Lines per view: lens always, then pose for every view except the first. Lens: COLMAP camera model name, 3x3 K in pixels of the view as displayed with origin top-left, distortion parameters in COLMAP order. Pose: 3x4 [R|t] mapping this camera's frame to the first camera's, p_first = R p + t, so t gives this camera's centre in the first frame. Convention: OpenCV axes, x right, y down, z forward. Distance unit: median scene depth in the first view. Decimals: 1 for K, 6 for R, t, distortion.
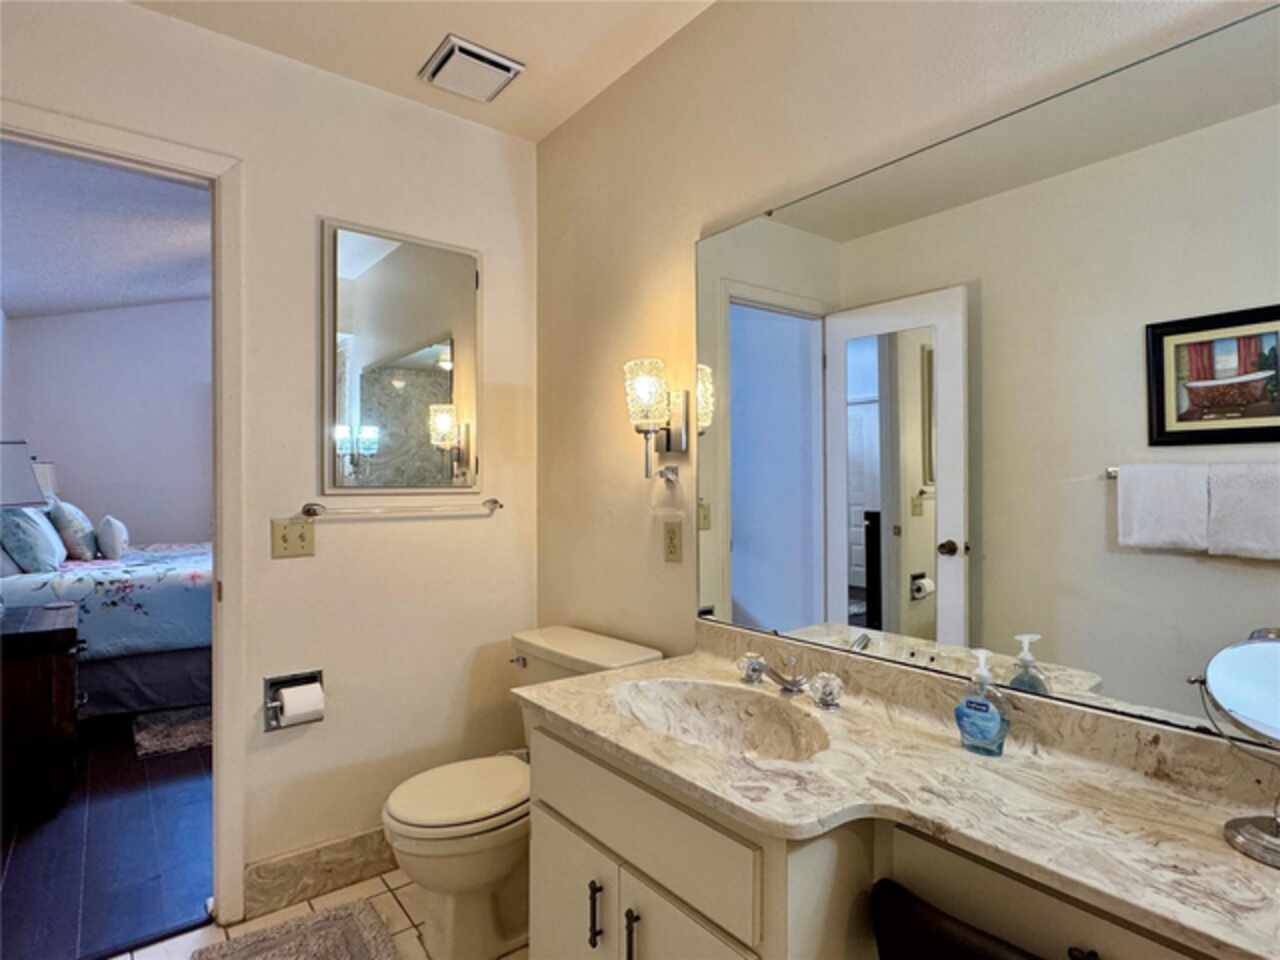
lens RADIAL K [[670.8, 0, 640.0], [0, 670.8, 480.0], [0, 0, 1]] dist [-0.000611, -0.000037]
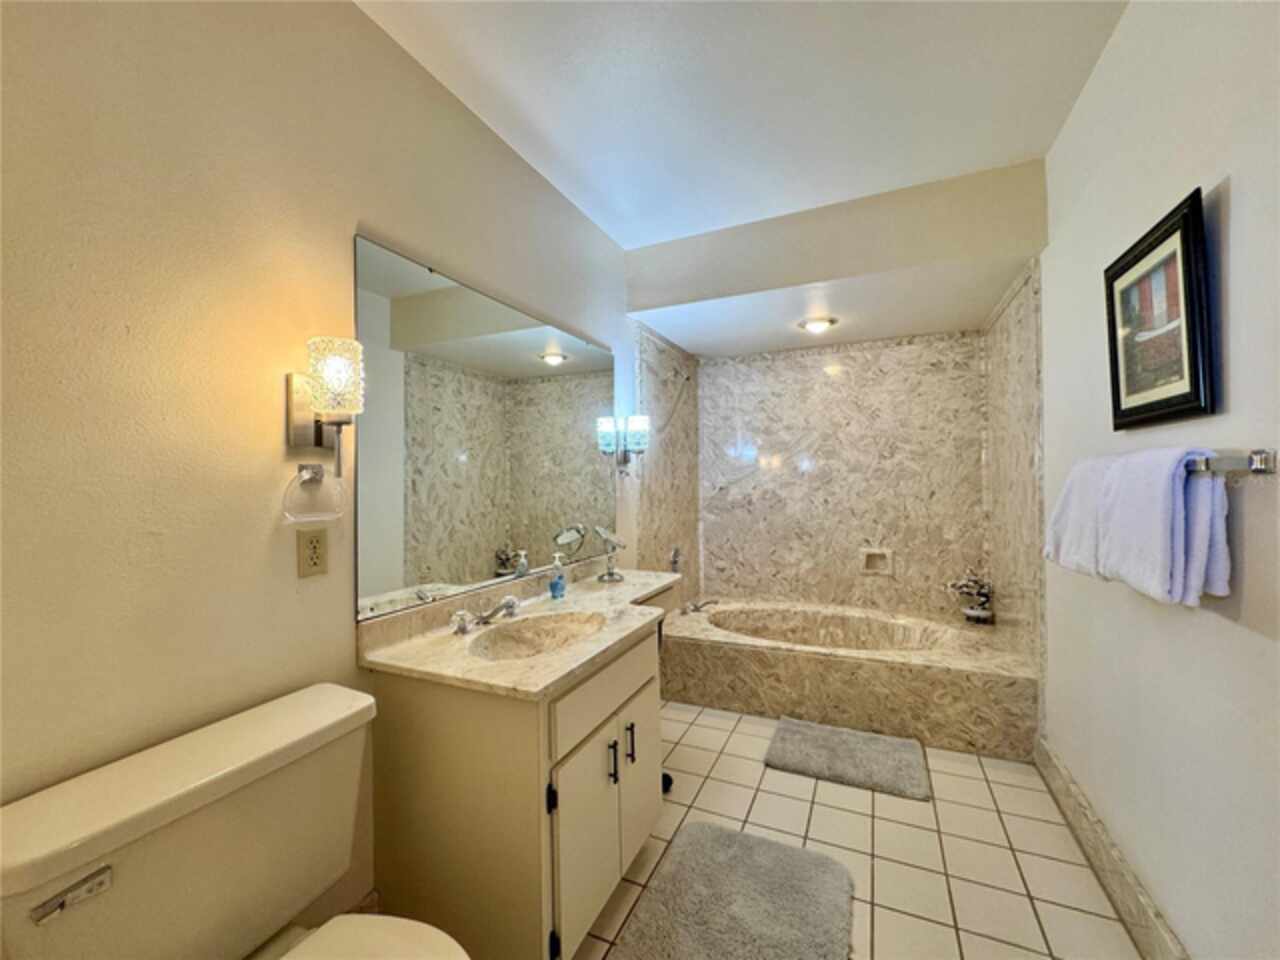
lens RADIAL K [[515.7, 0, 638.9], [0, 515.7, 476.5], [0, 0, 1]] dist [-0.000591, 0.000133]
pose [[-0.447485, 0.002169, 0.894289, -0.748545], [-0.008877, 0.999937, -0.006867, -0.003963], [-0.894247, -0.011012, -0.447438, 0.948619]]
